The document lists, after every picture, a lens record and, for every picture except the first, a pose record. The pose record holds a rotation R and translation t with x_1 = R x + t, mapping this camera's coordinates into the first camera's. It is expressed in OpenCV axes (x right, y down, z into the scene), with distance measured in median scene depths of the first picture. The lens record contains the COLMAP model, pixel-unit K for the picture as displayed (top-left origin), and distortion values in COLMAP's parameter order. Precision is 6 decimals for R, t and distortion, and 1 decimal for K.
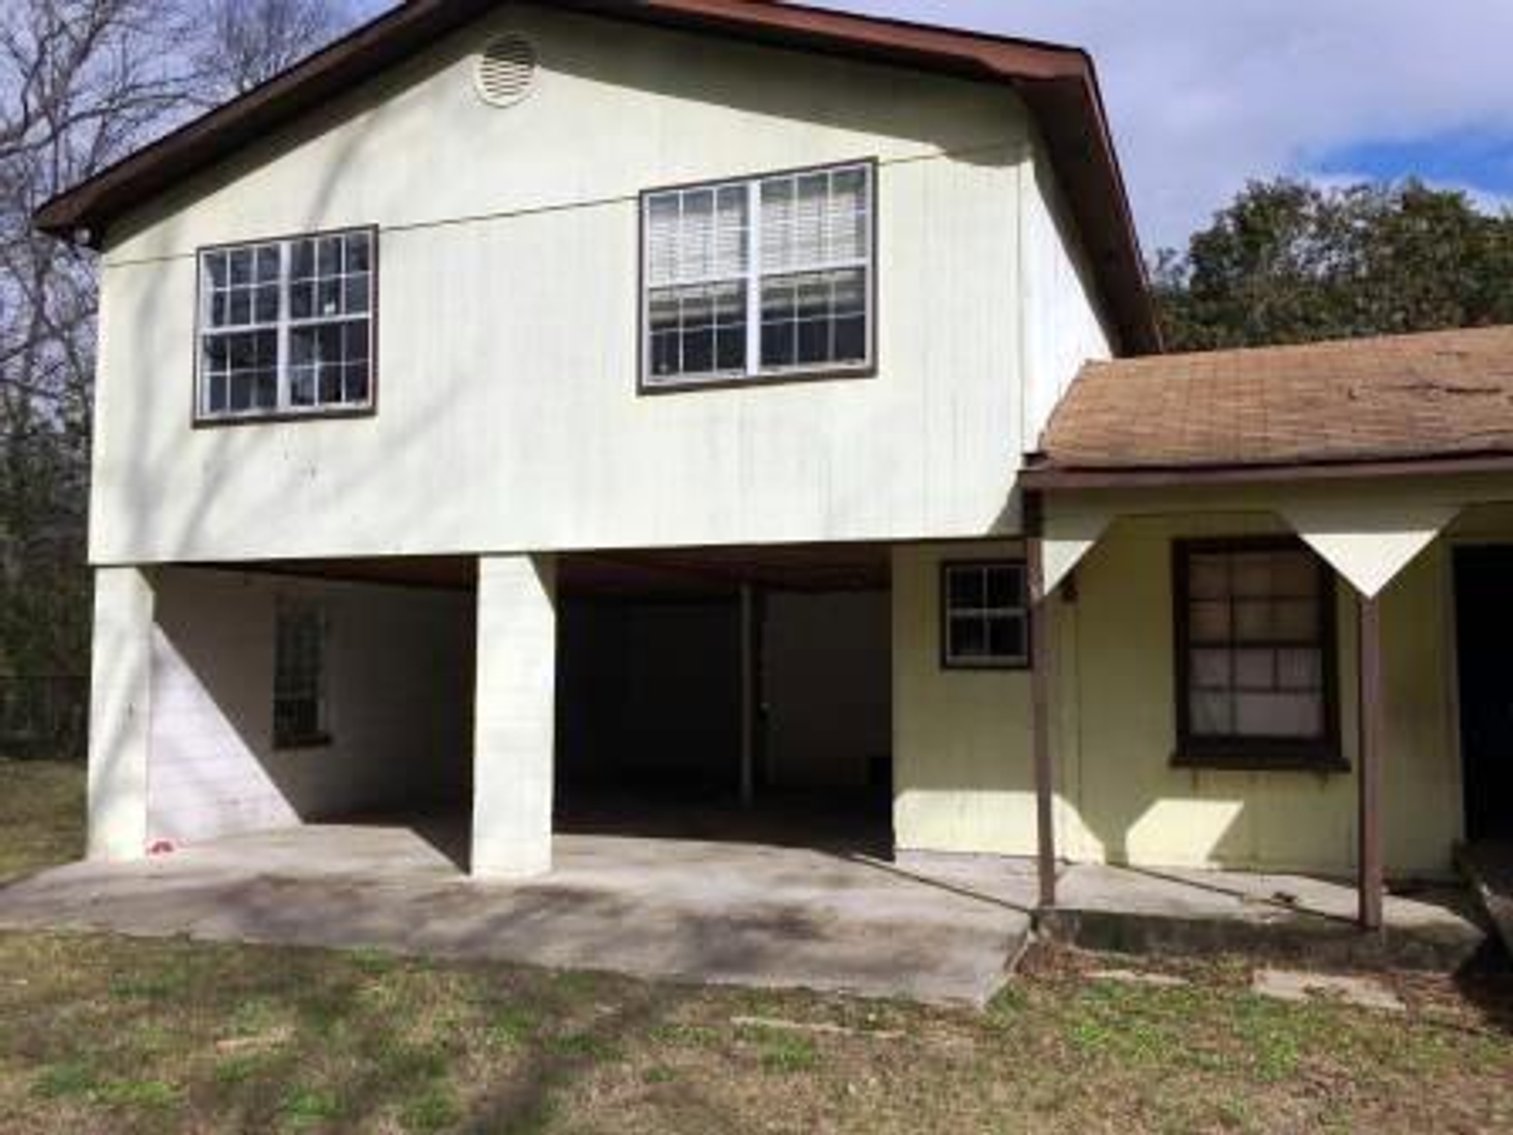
lens RADIAL K [[1256.8, 0, 756.5], [0, 1256.8, 567.5], [0, 0, 1]] dist [0.011481, 0.003182]
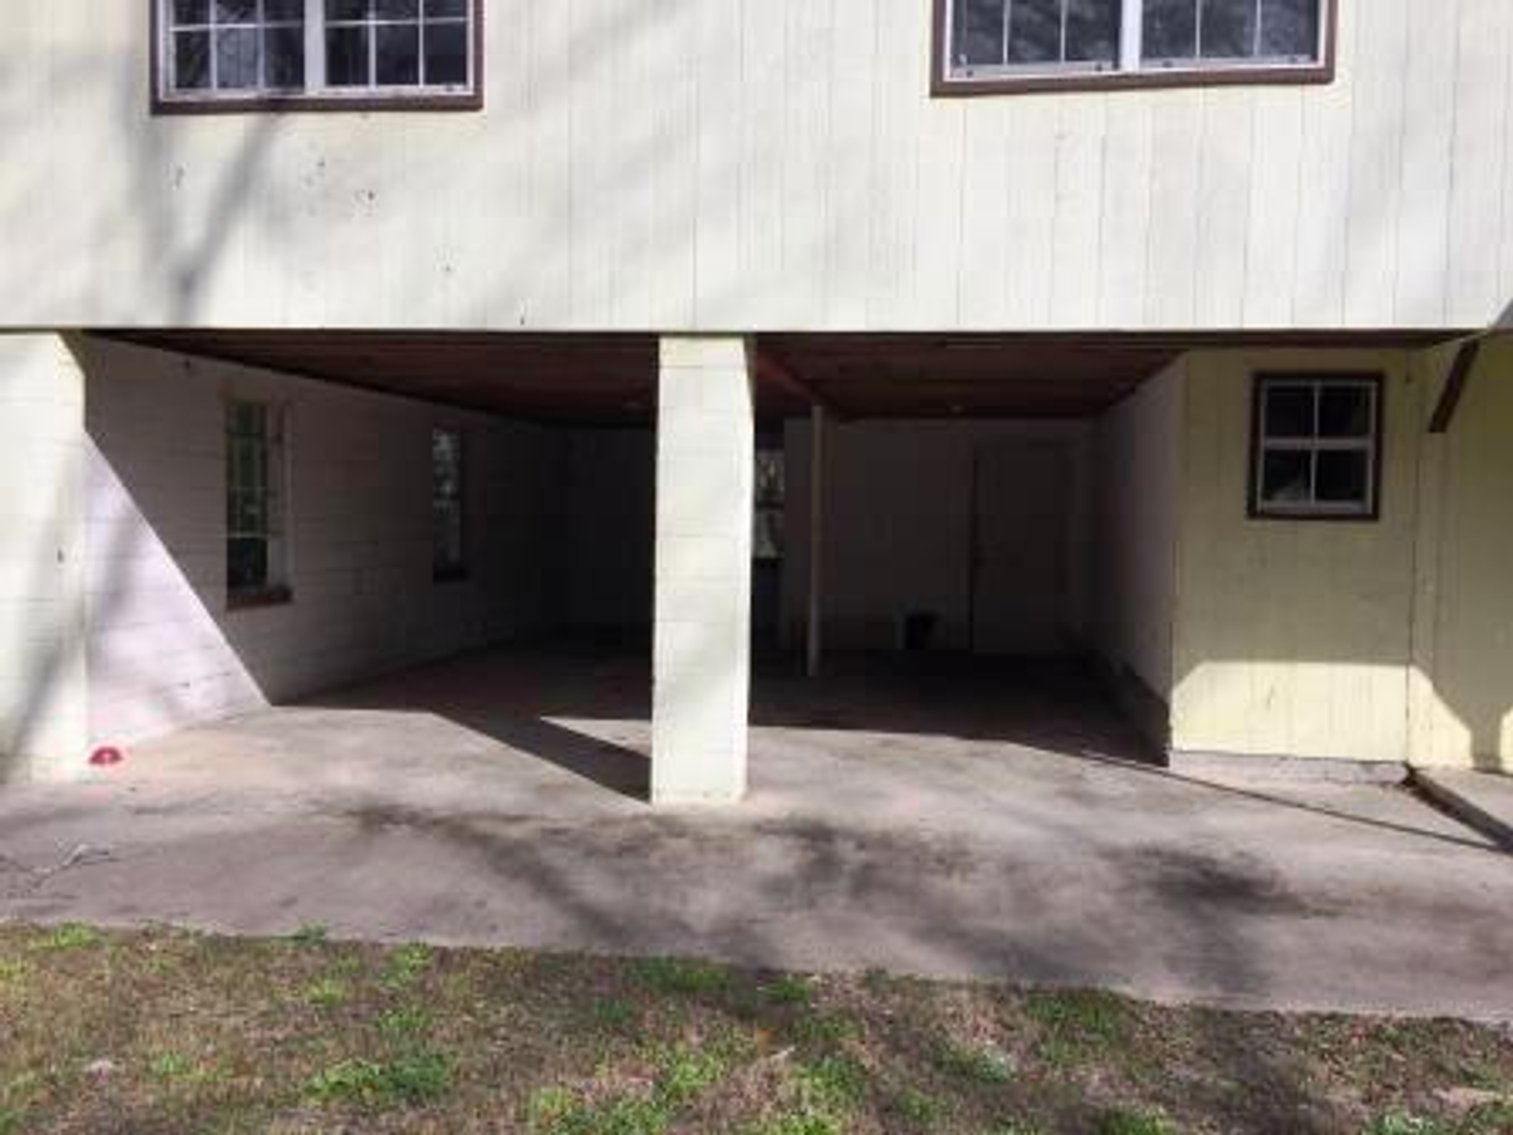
lens RADIAL K [[1256.8, 0, 756.5], [0, 1256.8, 567.5], [0, 0, 1]] dist [0.011481, 0.003182]
pose [[0.982474, 0.009655, 0.186147, -0.282304], [-0.034033, 0.991163, 0.128212, 0.024123], [-0.183264, -0.132300, 0.974121, 0.316540]]
